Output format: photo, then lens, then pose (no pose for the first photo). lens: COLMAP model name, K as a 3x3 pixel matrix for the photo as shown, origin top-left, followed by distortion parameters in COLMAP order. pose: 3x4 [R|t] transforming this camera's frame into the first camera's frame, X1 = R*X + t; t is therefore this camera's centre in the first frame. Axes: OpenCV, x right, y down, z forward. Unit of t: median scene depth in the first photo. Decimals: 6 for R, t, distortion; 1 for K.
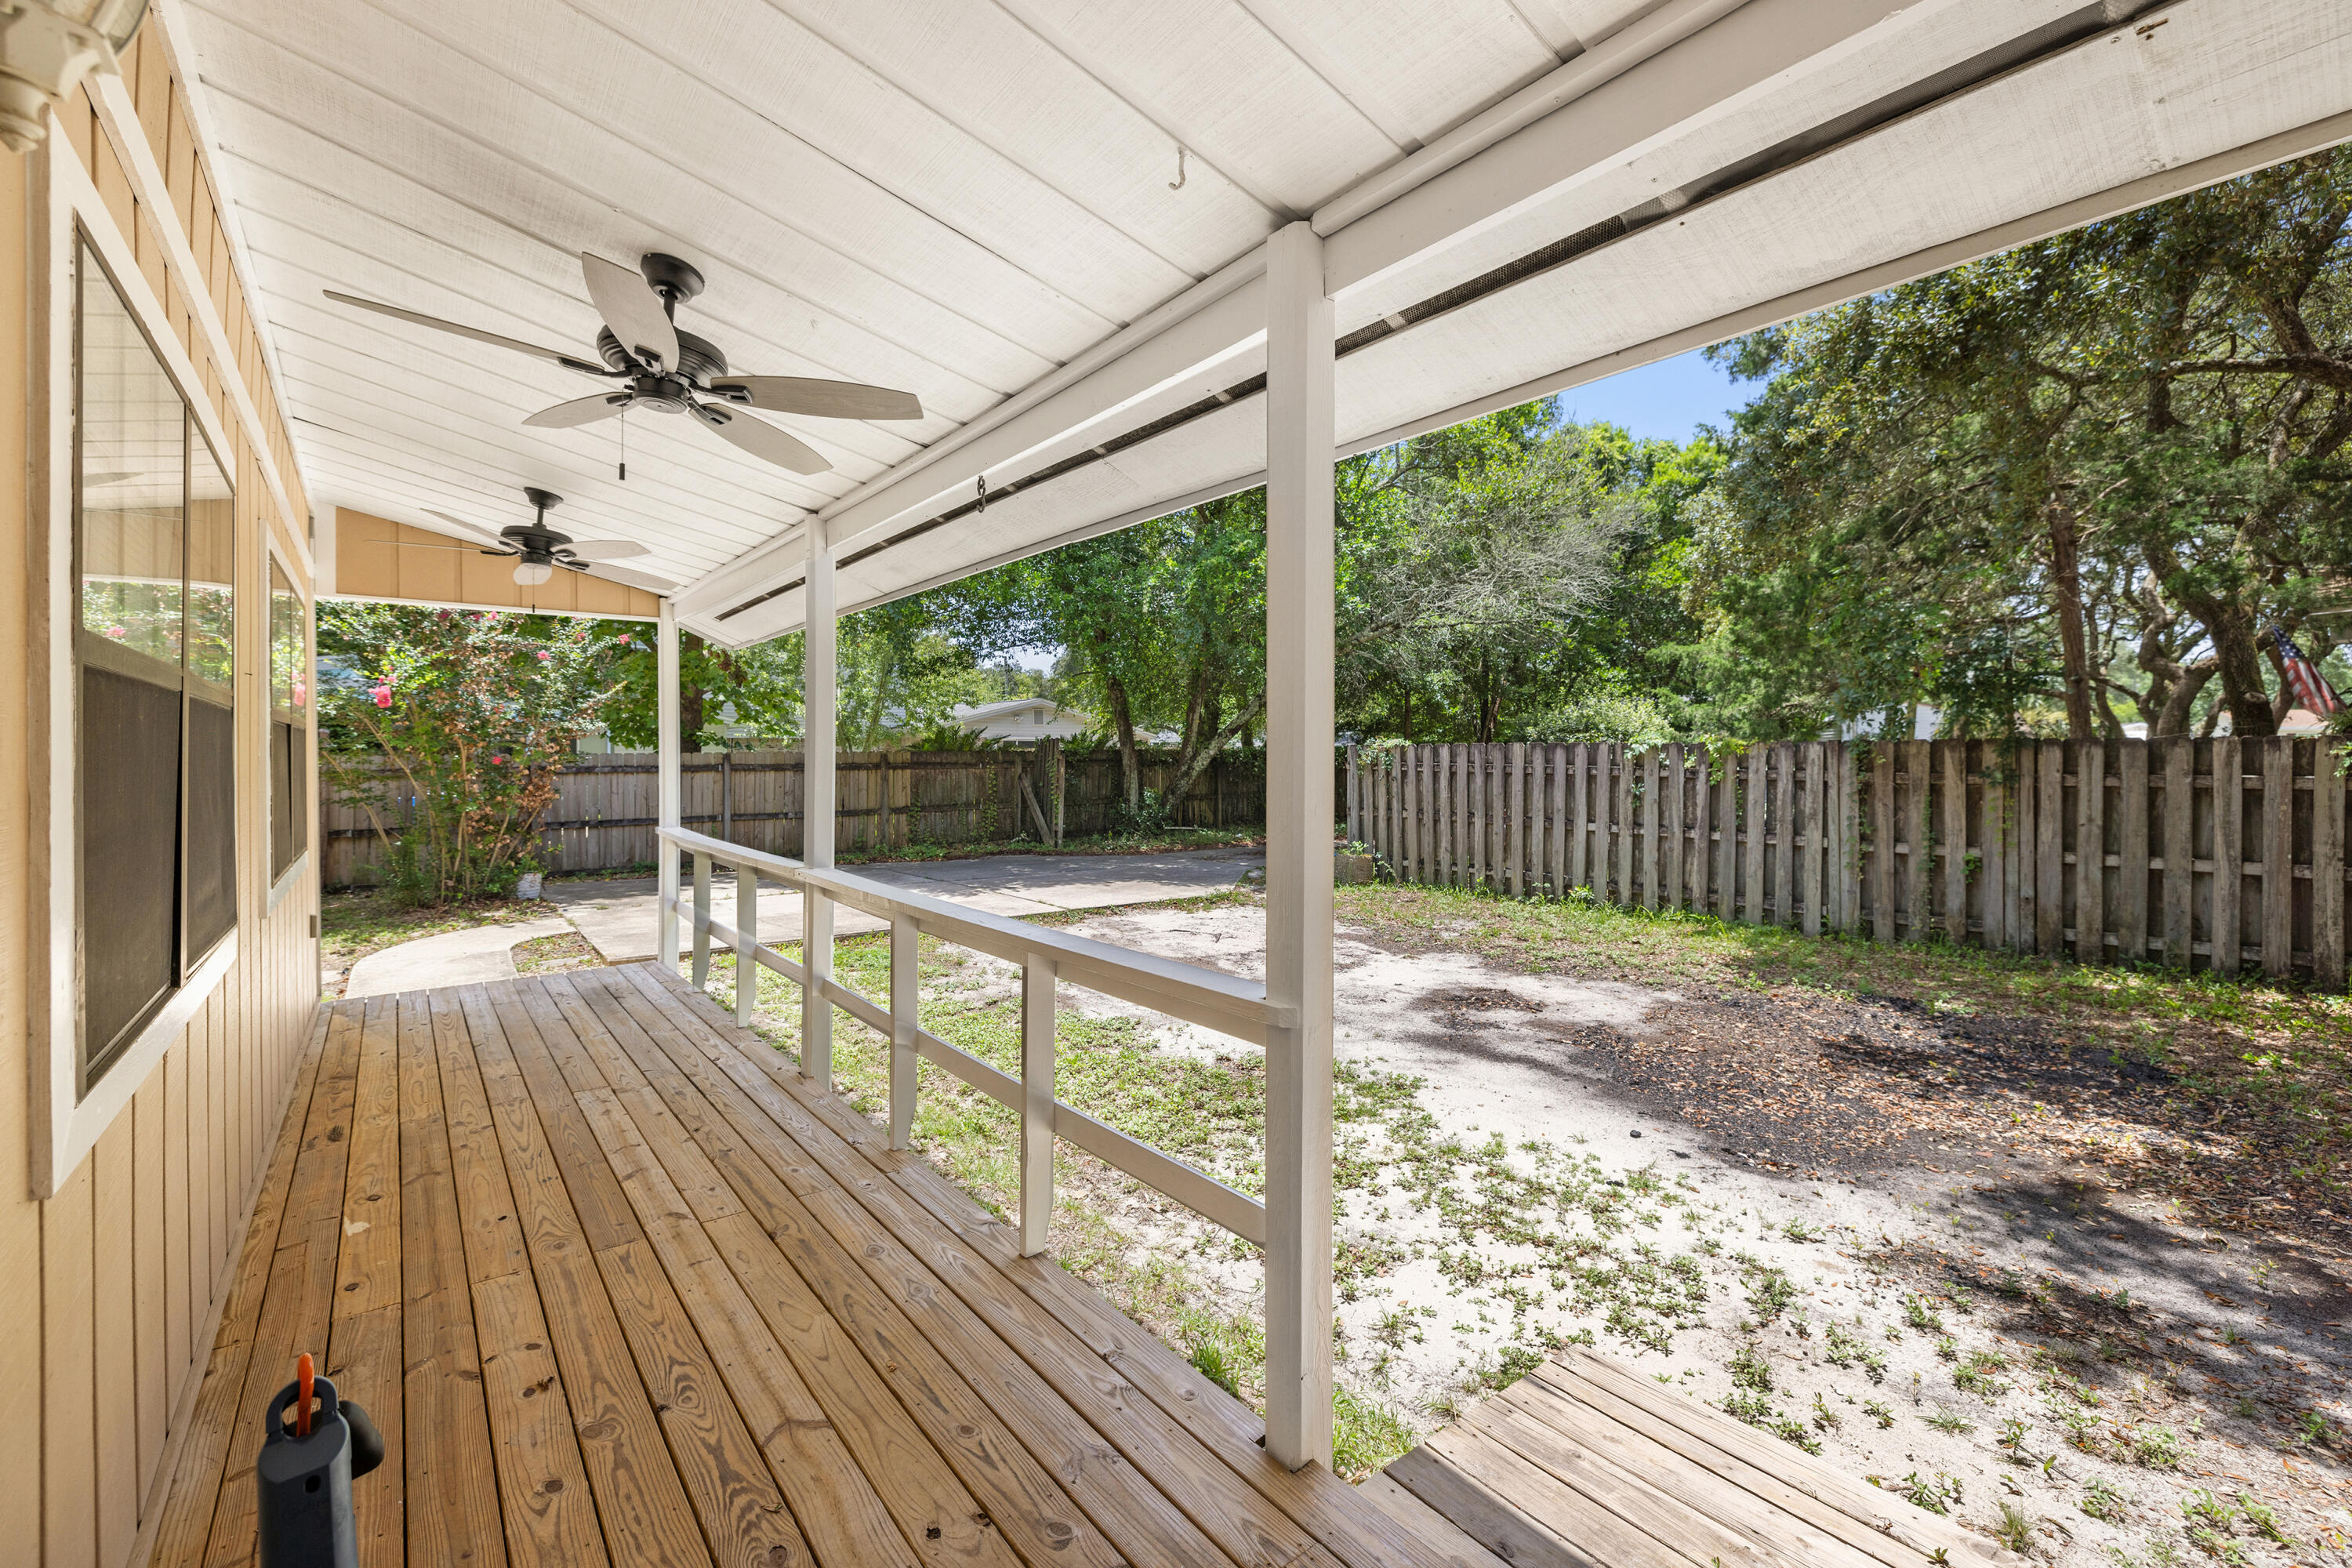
lens RADIAL K [[1011.0, 0, 1192.0], [0, 1011.0, 764.0], [0, 0, 1]] dist [0.002717, 0.000001]
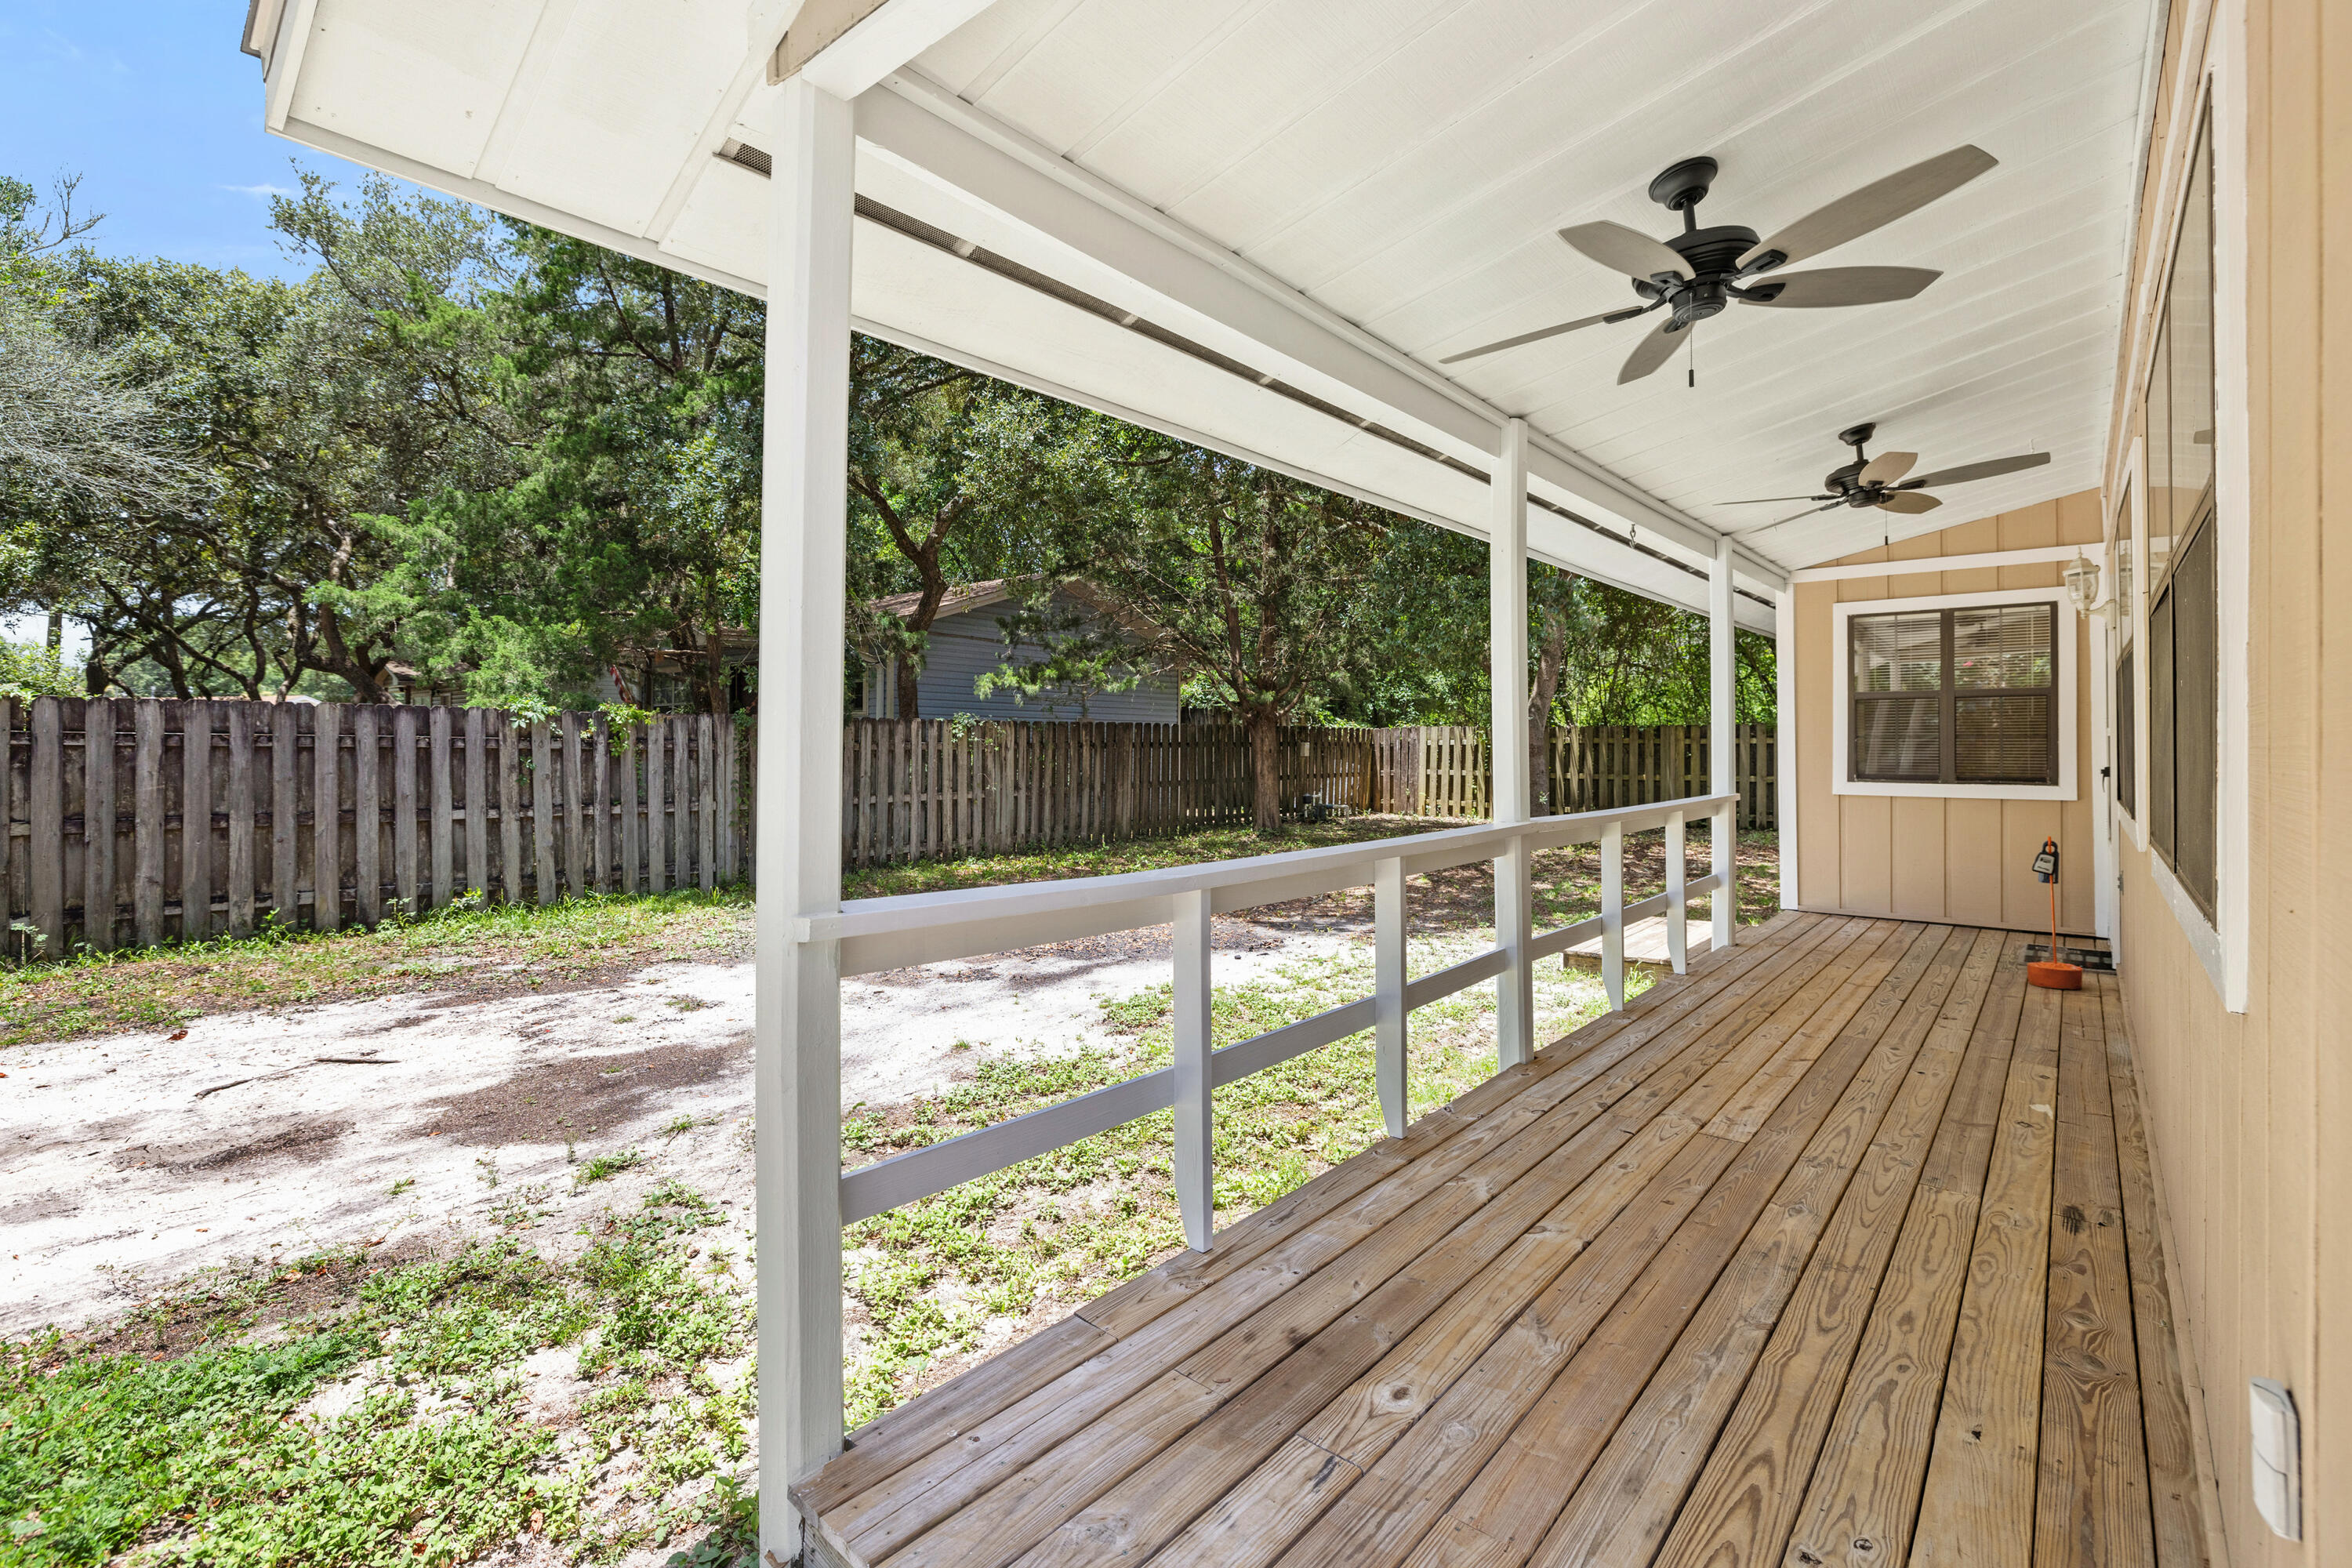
lens RADIAL K [[1053.2, 0, 1167.5], [0, 1053.2, 739.7], [0, 0, 1]] dist [0.000354, -0.000565]
pose [[-0.177931, 0.006828, 0.984019, -0.547952], [0.010098, 0.999936, -0.005113, 0.014957], [-0.983991, 0.009027, -0.177988, 0.657475]]
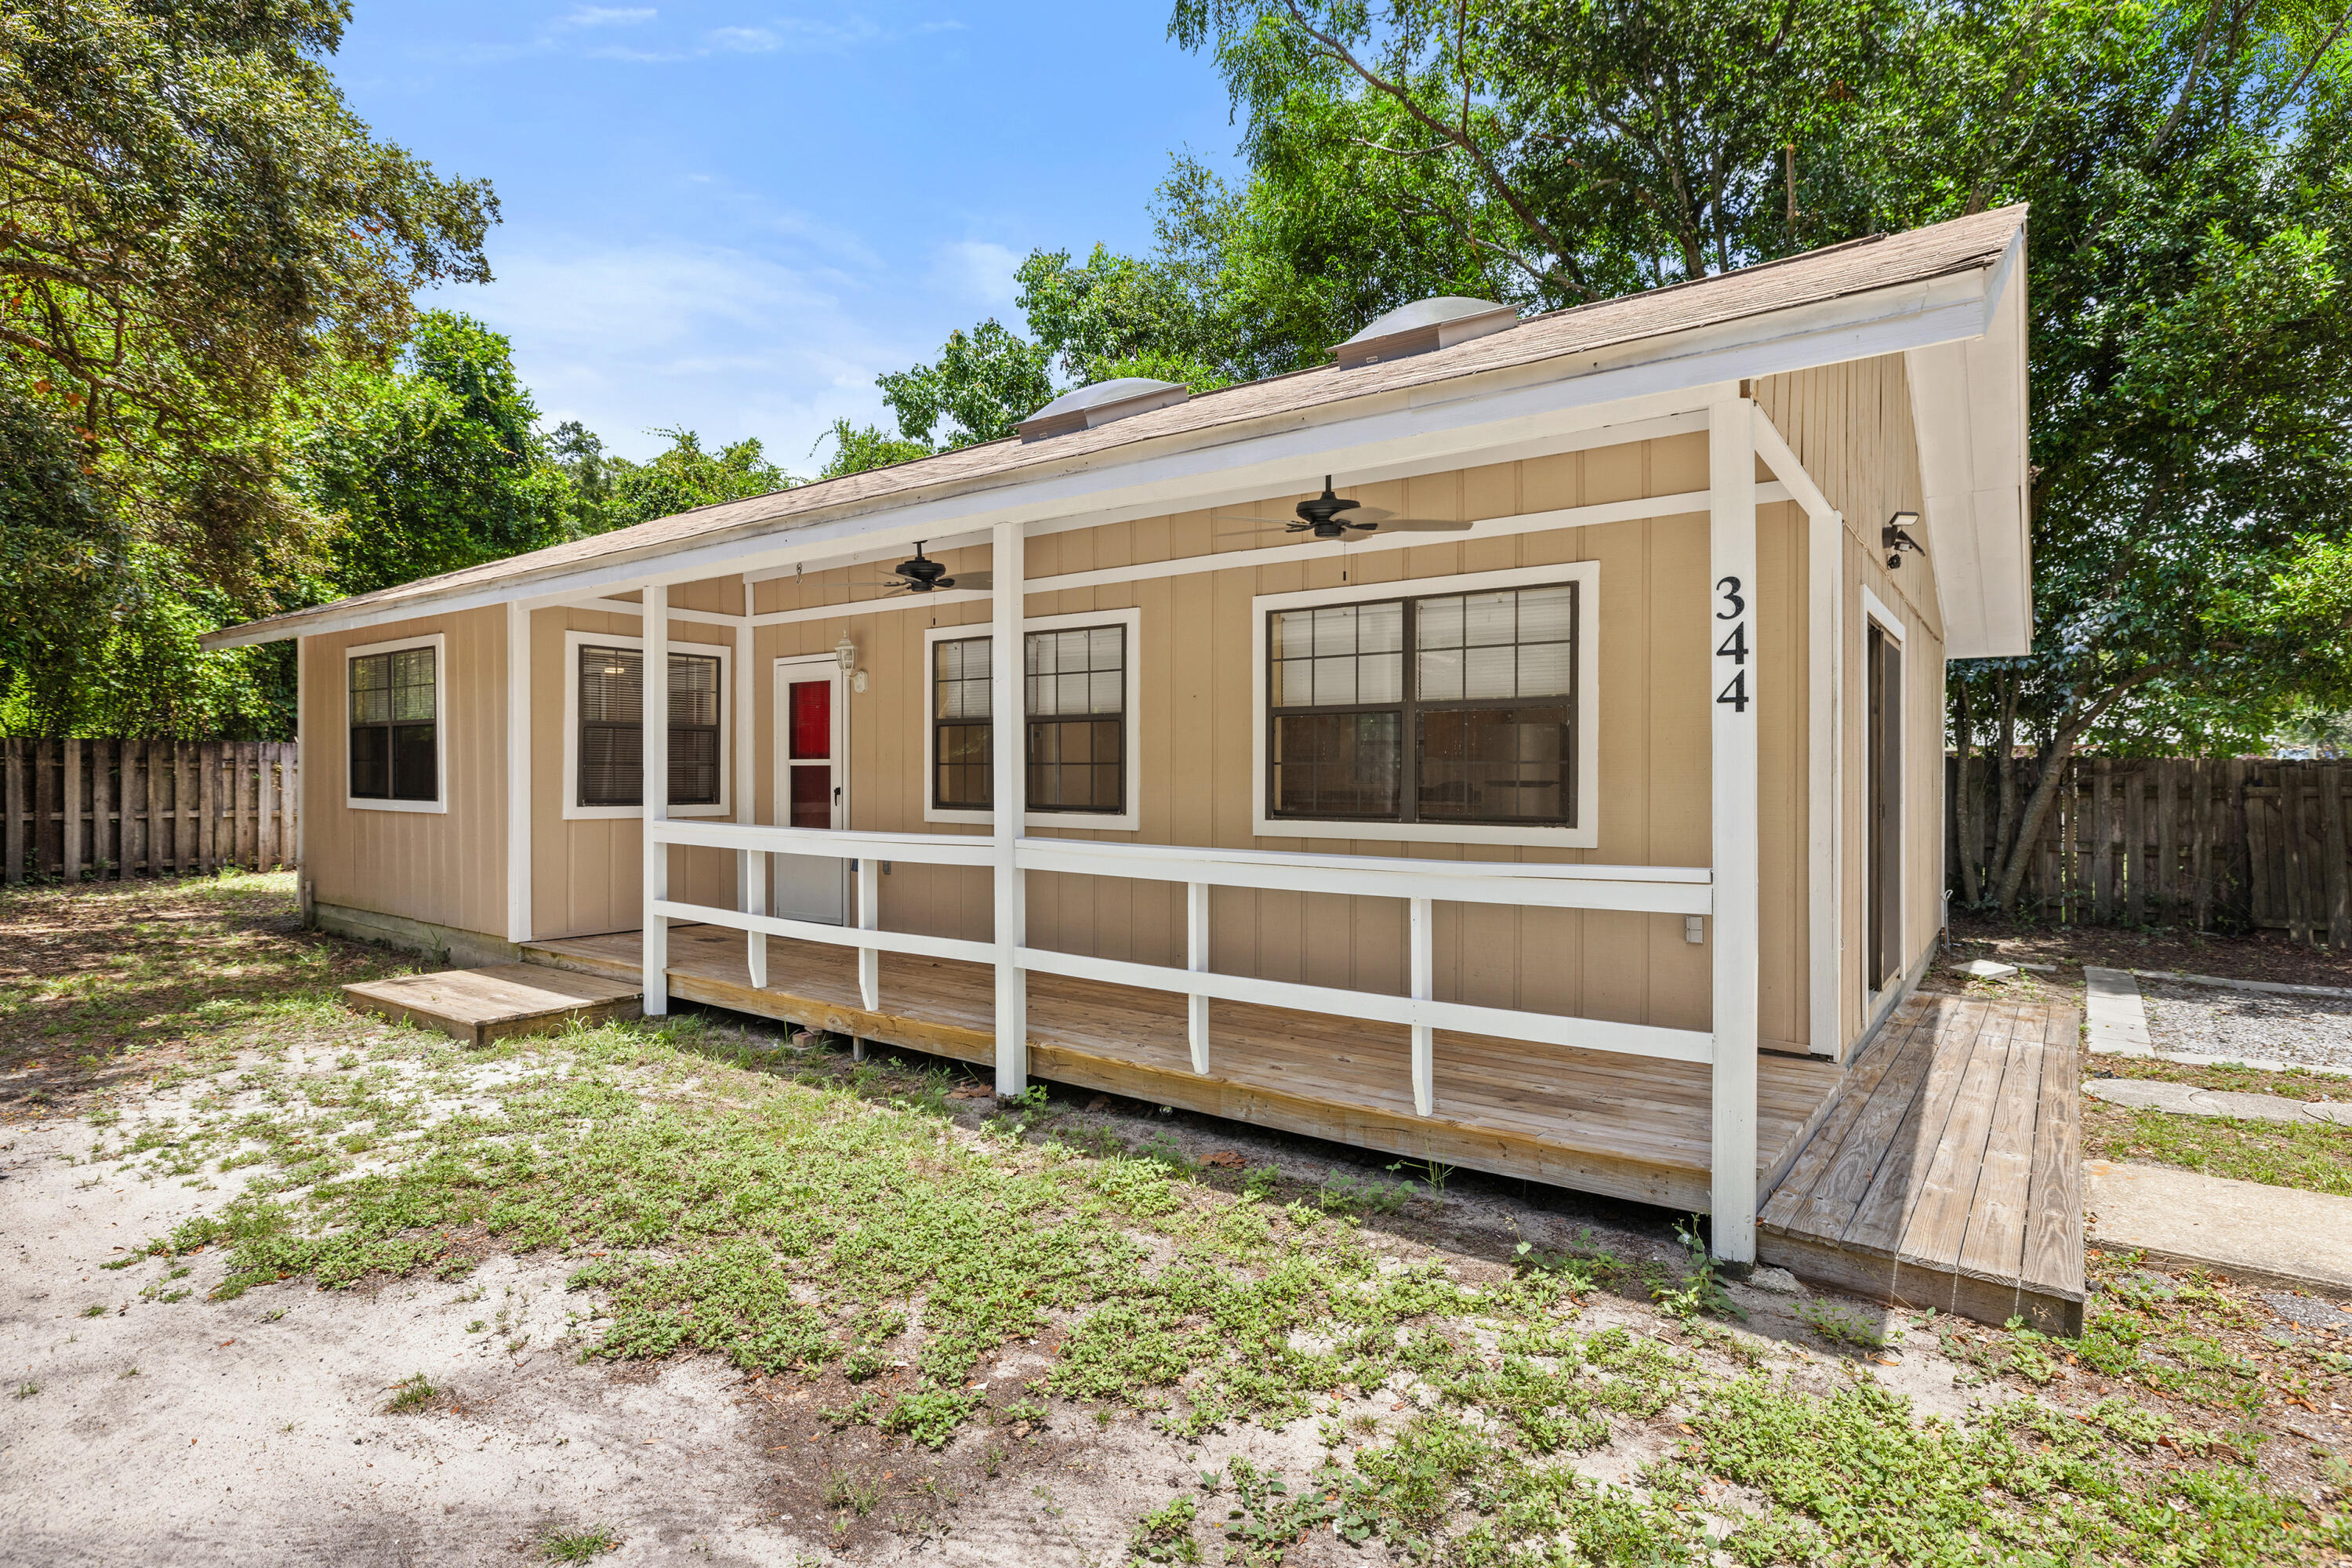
lens RADIAL K [[1183.2, 0, 1175.3], [0, 1183.2, 794.1], [0, 0, 1]] dist [-0.002640, 0.001432]
pose [[-0.966650, 0.002161, -0.256092, -0.103329], [-0.005005, 0.999614, 0.027327, 0.011198], [0.256052, 0.027697, -0.966266, 0.987442]]
